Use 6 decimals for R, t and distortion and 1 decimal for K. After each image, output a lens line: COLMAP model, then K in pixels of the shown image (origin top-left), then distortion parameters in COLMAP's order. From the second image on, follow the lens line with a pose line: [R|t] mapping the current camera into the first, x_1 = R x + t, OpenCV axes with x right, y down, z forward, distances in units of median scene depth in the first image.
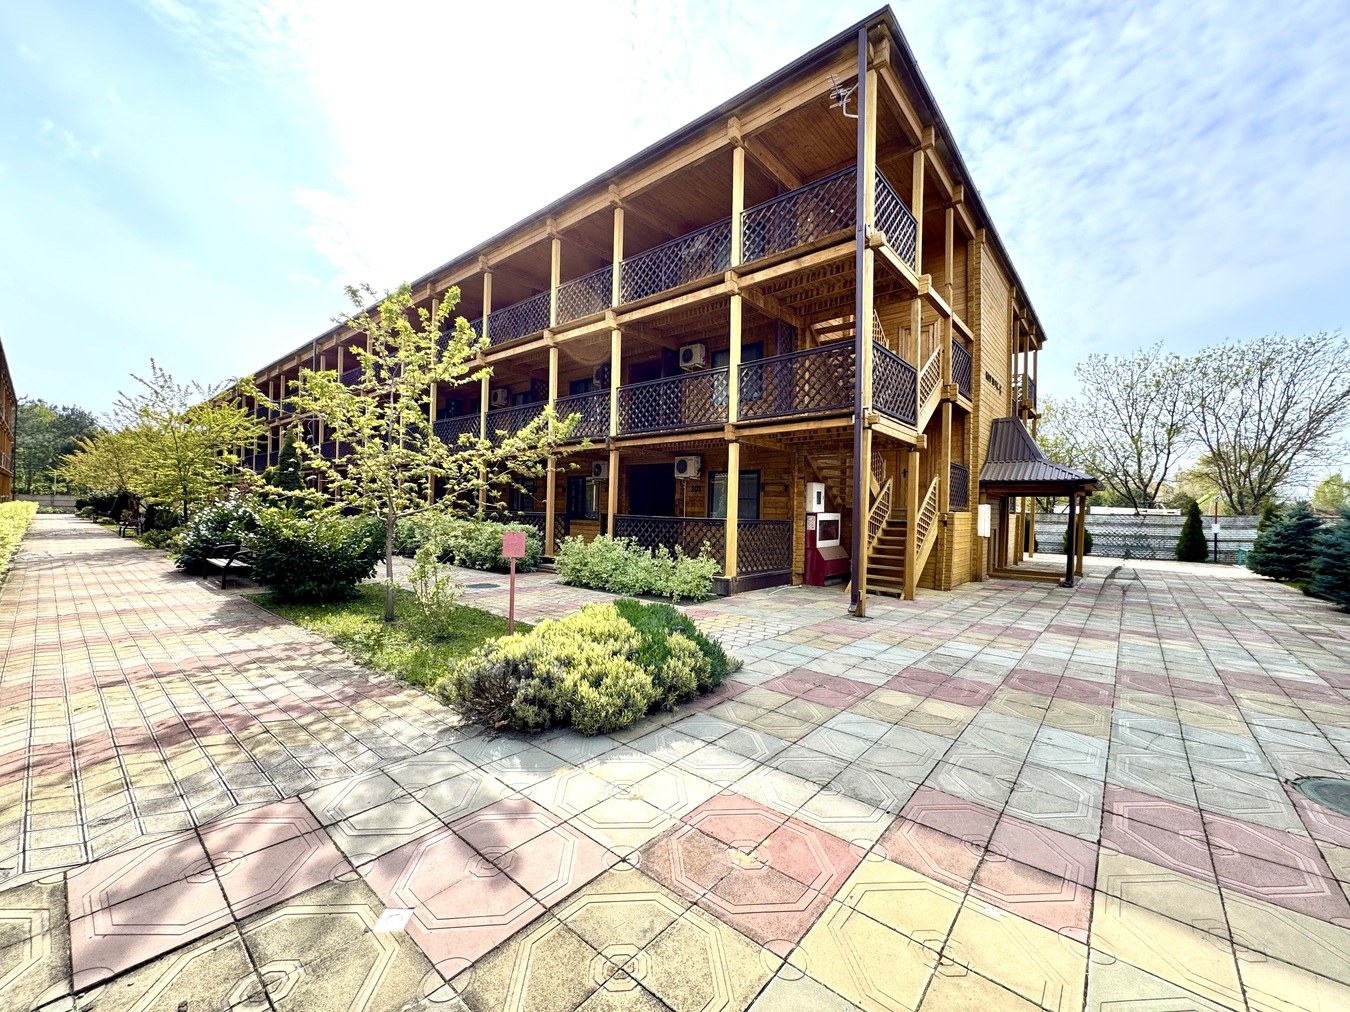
lens RADIAL K [[536.1, 0, 672.8], [0, 536.1, 510.4], [0, 0, 1]] dist [-0.006640, 0.001363]
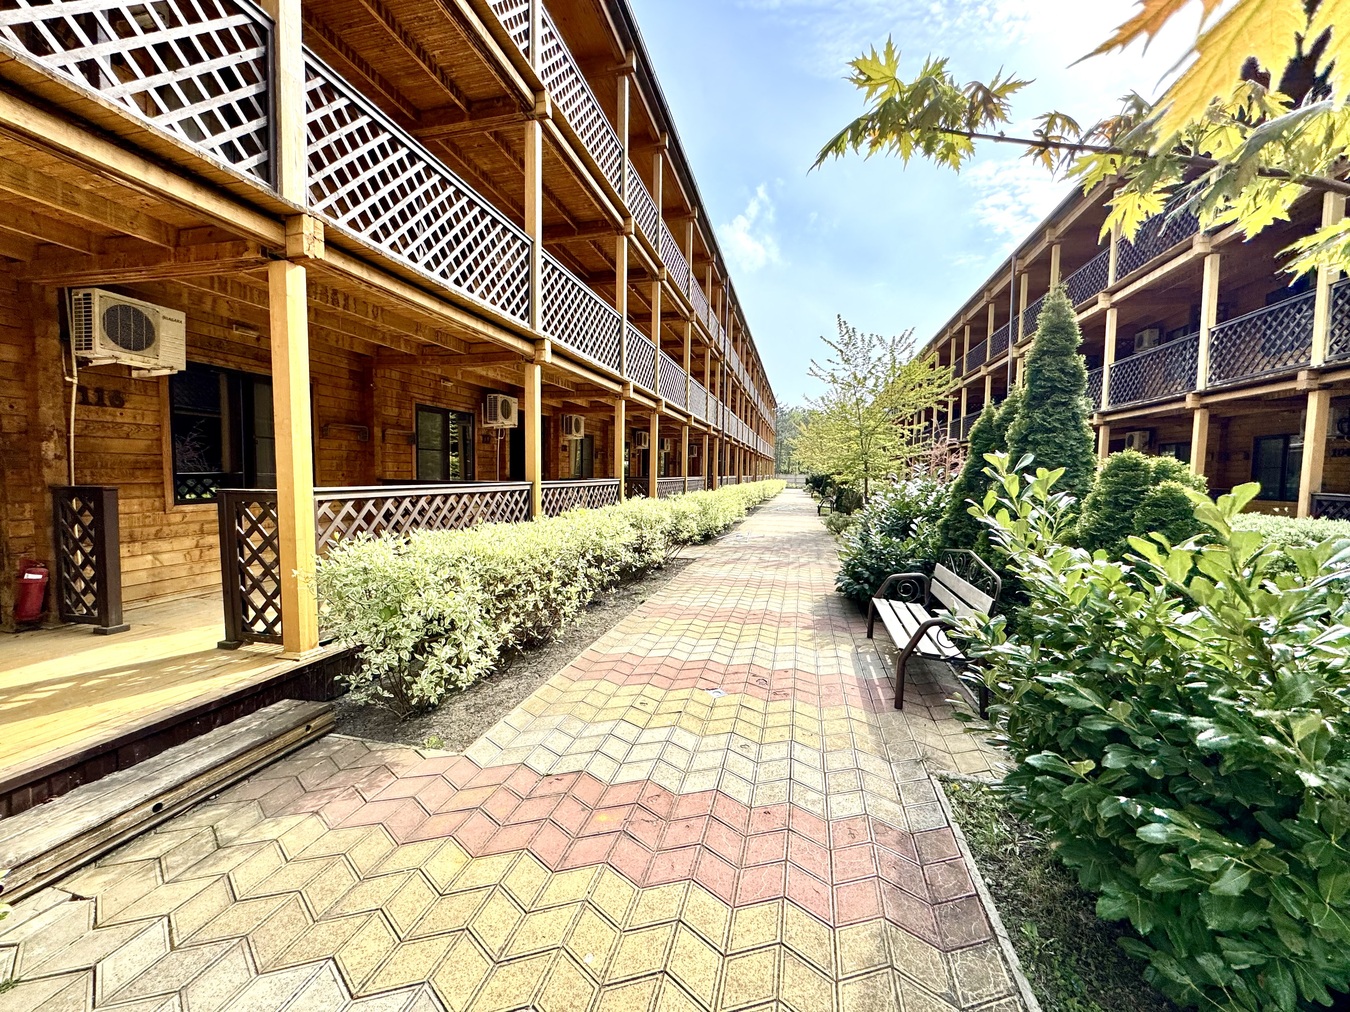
lens RADIAL K [[536.1, 0, 683.9], [0, 536.1, 500.5], [0, 0, 1]] dist [-0.006640, 0.001363]
pose [[0.464174, 0.031702, -0.885177, -0.297083], [-0.011140, 0.999489, 0.029955, -0.005883], [0.885674, -0.004043, 0.464290, 0.351880]]
